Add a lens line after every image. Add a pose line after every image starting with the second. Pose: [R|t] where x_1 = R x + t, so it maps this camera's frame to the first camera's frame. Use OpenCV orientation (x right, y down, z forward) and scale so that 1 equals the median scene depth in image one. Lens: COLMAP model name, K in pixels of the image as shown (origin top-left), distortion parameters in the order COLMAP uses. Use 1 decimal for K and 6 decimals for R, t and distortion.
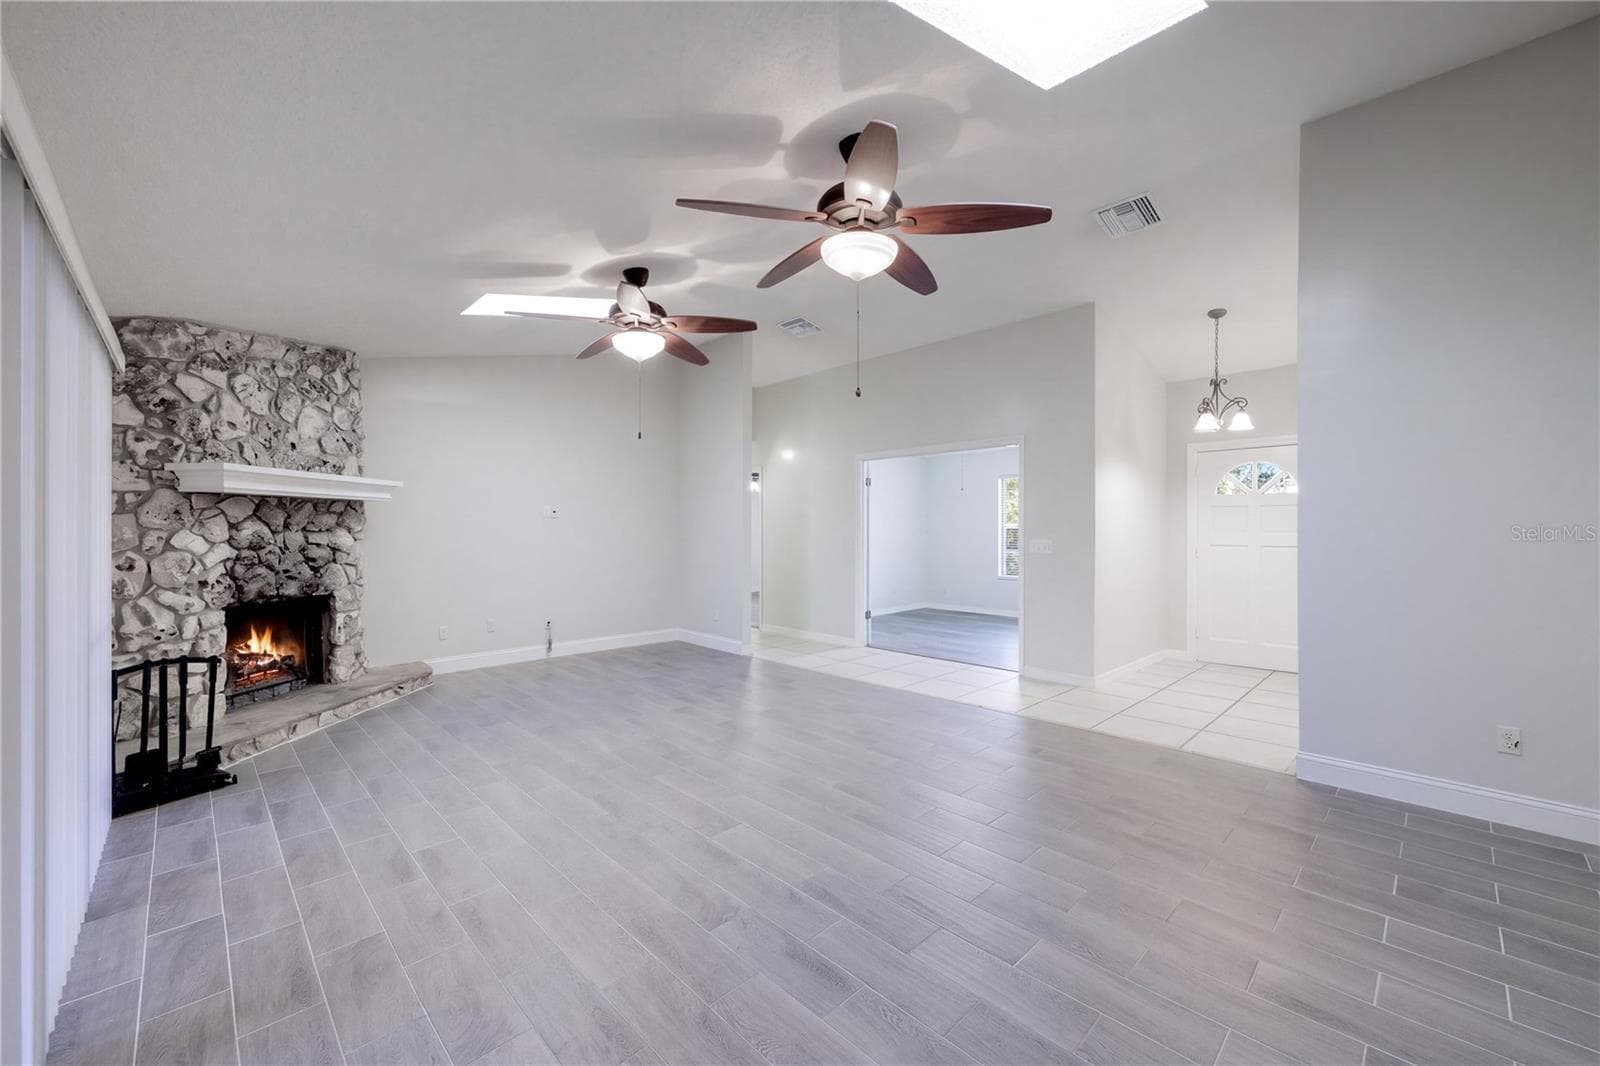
lens RADIAL K [[662.4, 0, 807.7], [0, 662.4, 533.0], [0, 0, 1]] dist [0.002050, 0.000000]
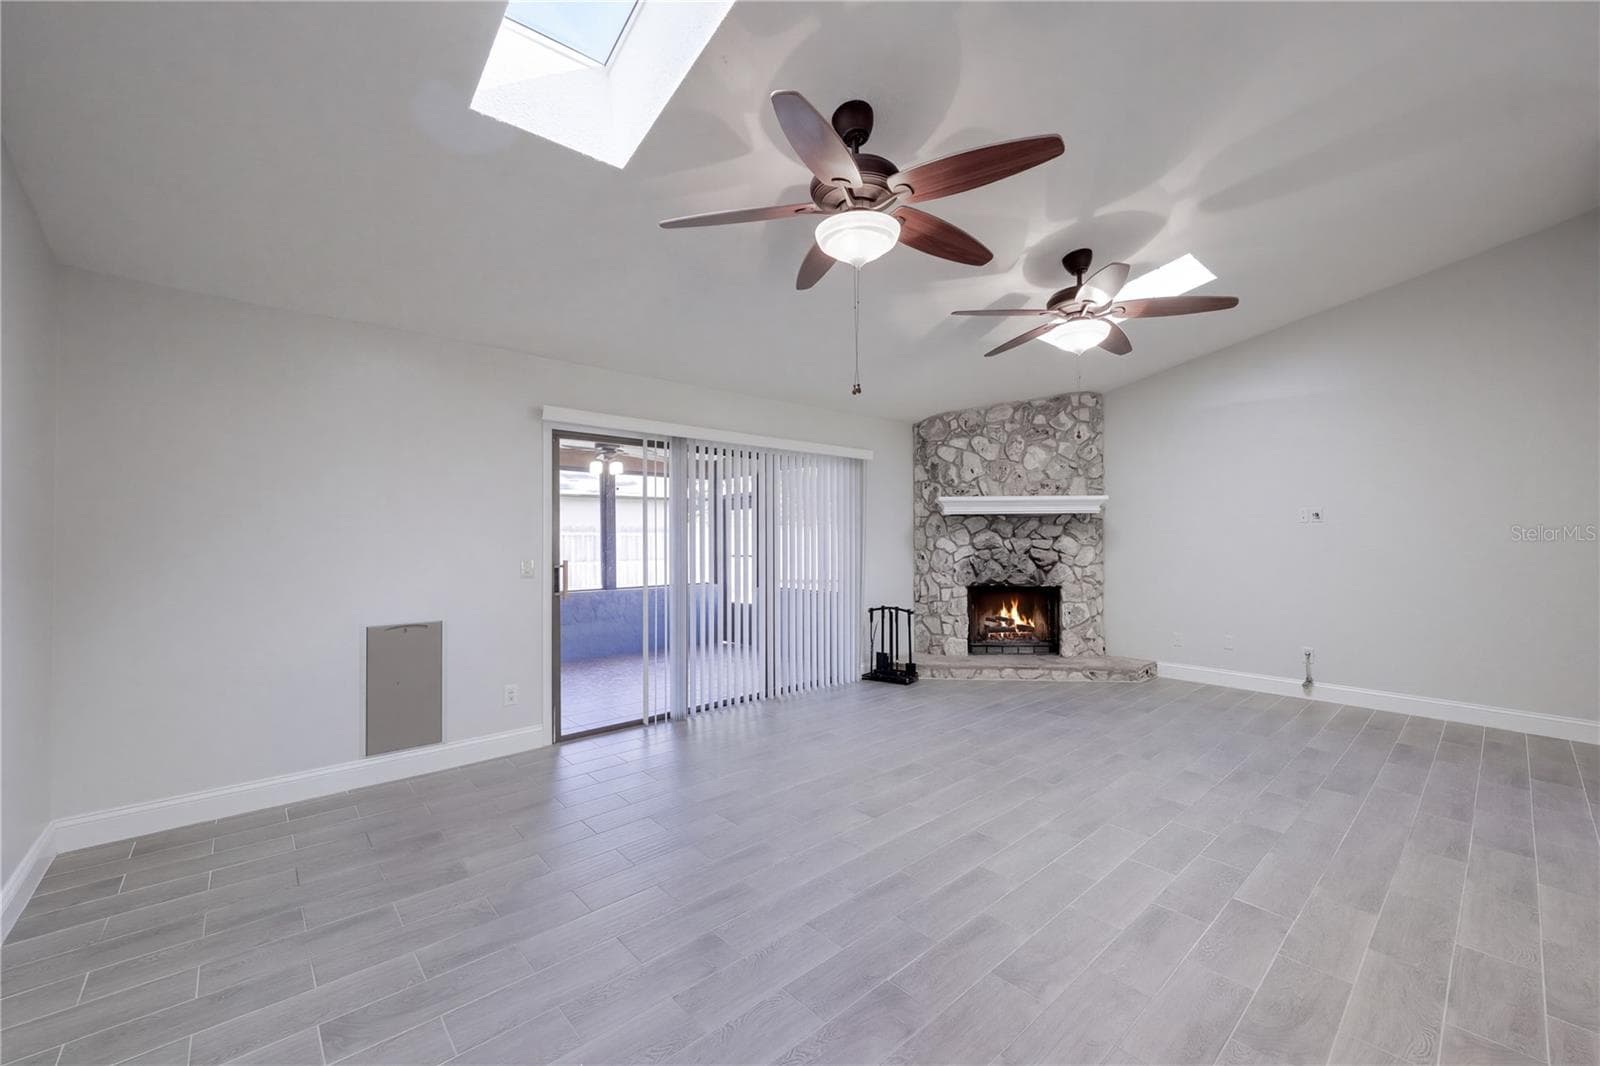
lens RADIAL K [[662.4, 0, 807.7], [0, 662.4, 533.0], [0, 0, 1]] dist [0.002050, 0.000000]
pose [[-0.099629, -0.002187, -0.995022, 0.716400], [-0.002908, 0.999994, -0.001907, -0.010660], [0.995020, 0.002703, -0.099635, 0.746318]]
